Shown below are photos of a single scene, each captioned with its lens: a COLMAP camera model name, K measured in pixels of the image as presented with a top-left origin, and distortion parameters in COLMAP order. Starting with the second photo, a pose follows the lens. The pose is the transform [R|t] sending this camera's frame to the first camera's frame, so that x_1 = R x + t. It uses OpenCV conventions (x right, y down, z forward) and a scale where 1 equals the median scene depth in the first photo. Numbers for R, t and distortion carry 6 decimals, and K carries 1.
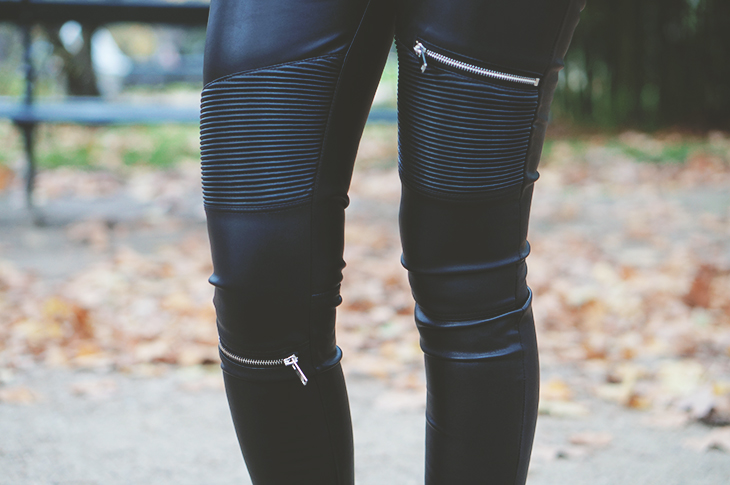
lens RADIAL K [[1604.6, 0, 364.3], [0, 1604.6, 184.3], [0, 0, 1]] dist [0.246520, 0.343578]
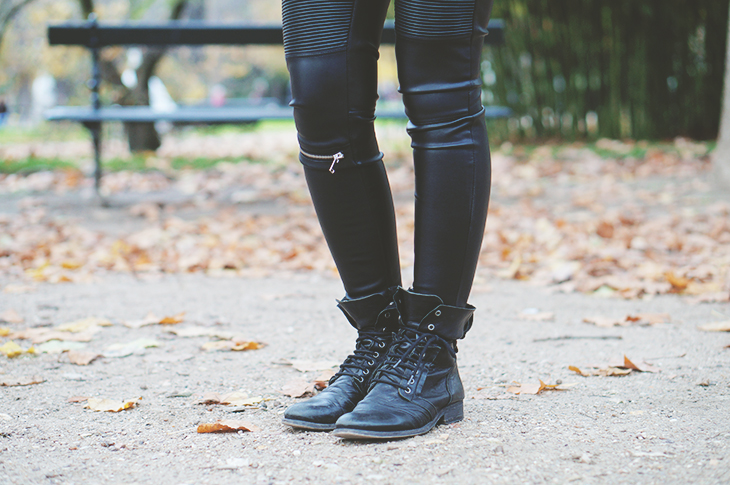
lens RADIAL K [[1575.2, 0, 366.1], [0, 1575.2, 242.4], [0, 0, 1]] dist [0.099136, 0.359319]
pose [[0.999393, -0.015621, -0.031146, 0.051516], [0.015796, 0.999861, 0.005371, 0.066276], [0.031058, -0.005860, 0.999500, -0.285298]]
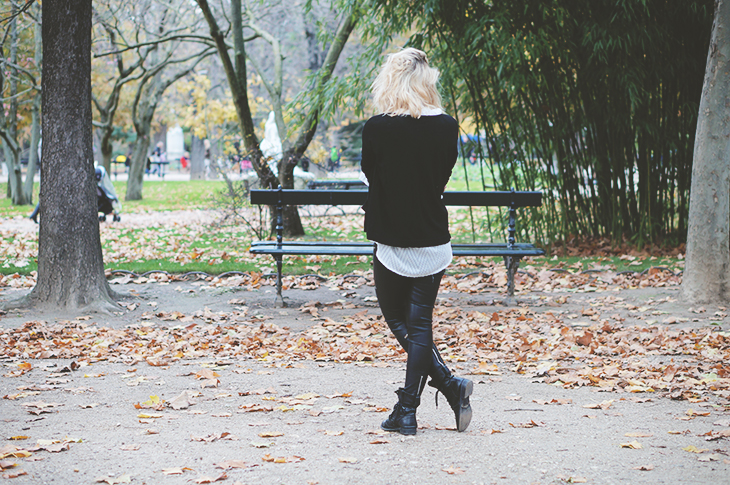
lens RADIAL K [[1566.3, 0, 361.5], [0, 1566.3, 242.1], [0, 0, 1]] dist [0.095772, -0.245419]
pose [[0.994569, 0.003687, -0.104015, 0.121455], [-0.005358, 0.999861, -0.015795, -0.029109], [0.103942, 0.016266, 0.994450, -1.178220]]
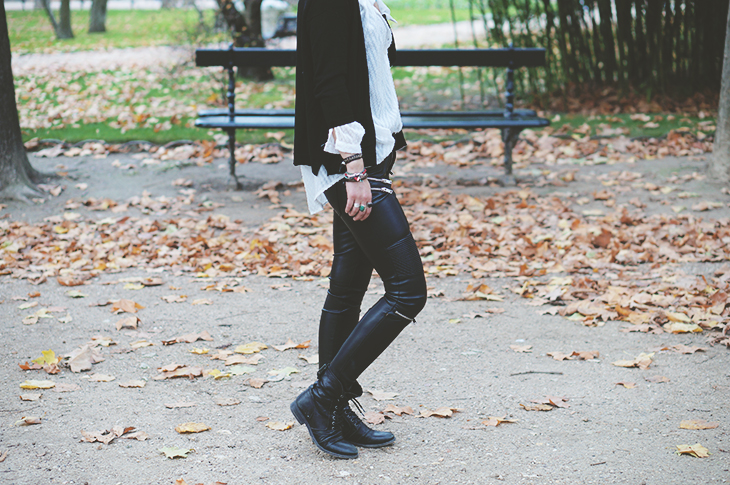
lens RADIAL K [[1566.3, 0, 361.5], [0, 1566.3, 242.1], [0, 0, 1]] dist [0.095772, -0.245419]
pose [[0.995638, 0.006471, -0.093074, 0.098385], [0.002643, 0.995235, 0.097469, -0.099366], [0.093262, -0.097290, 0.990877, -0.769300]]
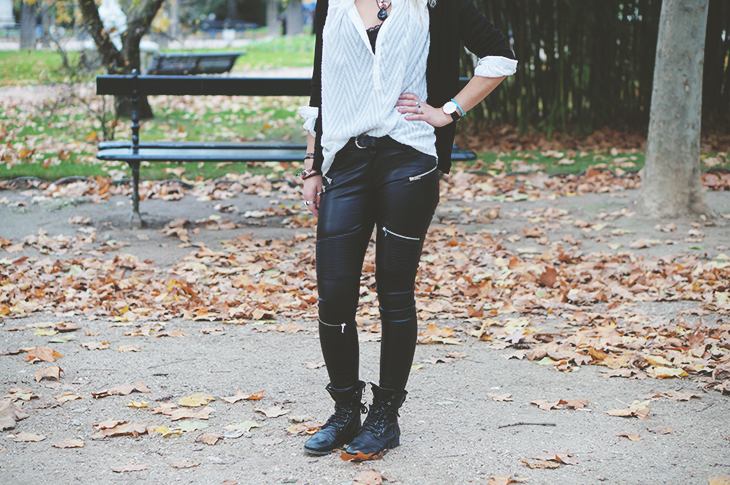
lens RADIAL K [[1566.3, 0, 361.5], [0, 1566.3, 242.1], [0, 0, 1]] dist [0.095772, -0.245419]
pose [[0.999999, 0.000666, -0.001459, 0.011730], [-0.000566, 0.997693, 0.067886, -0.079343], [0.001501, -0.067885, 0.997692, -0.638958]]
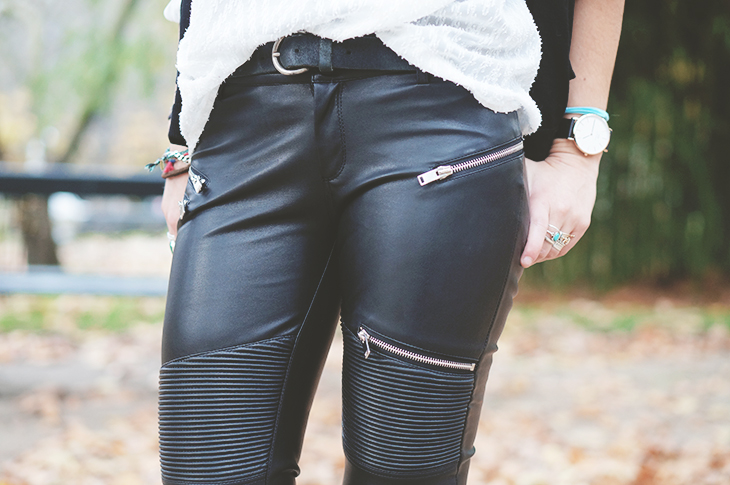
lens RADIAL K [[1604.6, 0, 364.3], [0, 1604.6, 184.3], [0, 0, 1]] dist [0.246520, 0.343578]
pose [[0.999521, 0.015807, 0.026615, 0.000928], [-0.013369, 0.995907, -0.089391, -0.023449], [-0.027919, 0.088992, 0.995641, -0.024391]]
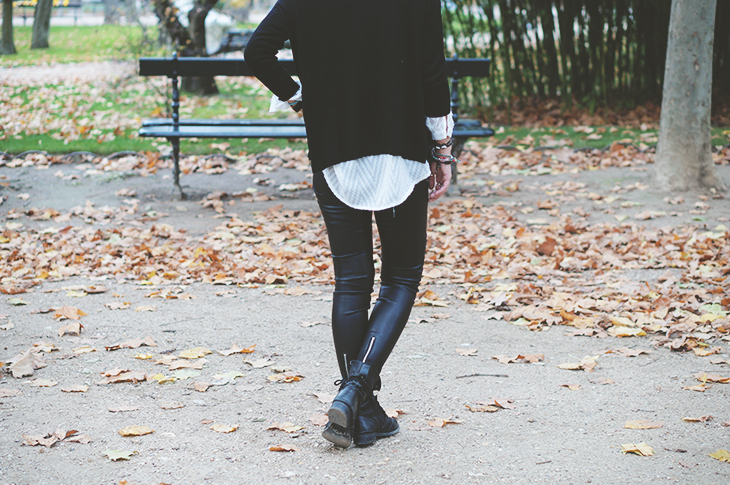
lens RADIAL K [[1566.3, 0, 361.5], [0, 1566.3, 242.1], [0, 0, 1]] dist [0.095772, -0.245419]
pose [[0.998301, 0.003698, -0.058145, 0.098005], [0.001301, 0.996319, 0.085711, -0.087361], [0.058248, -0.085641, 0.994622, -0.767208]]
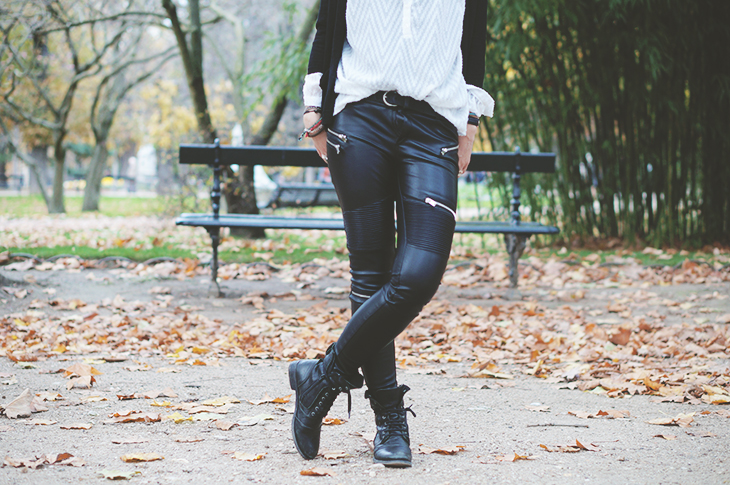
lens RADIAL K [[1566.3, 0, 361.5], [0, 1566.3, 242.1], [0, 0, 1]] dist [0.095772, -0.245419]
pose [[0.995779, 0.017408, -0.090117, 0.084355], [-0.020836, 0.999089, -0.037237, 0.036516], [0.089387, 0.038958, 0.995235, -0.604011]]
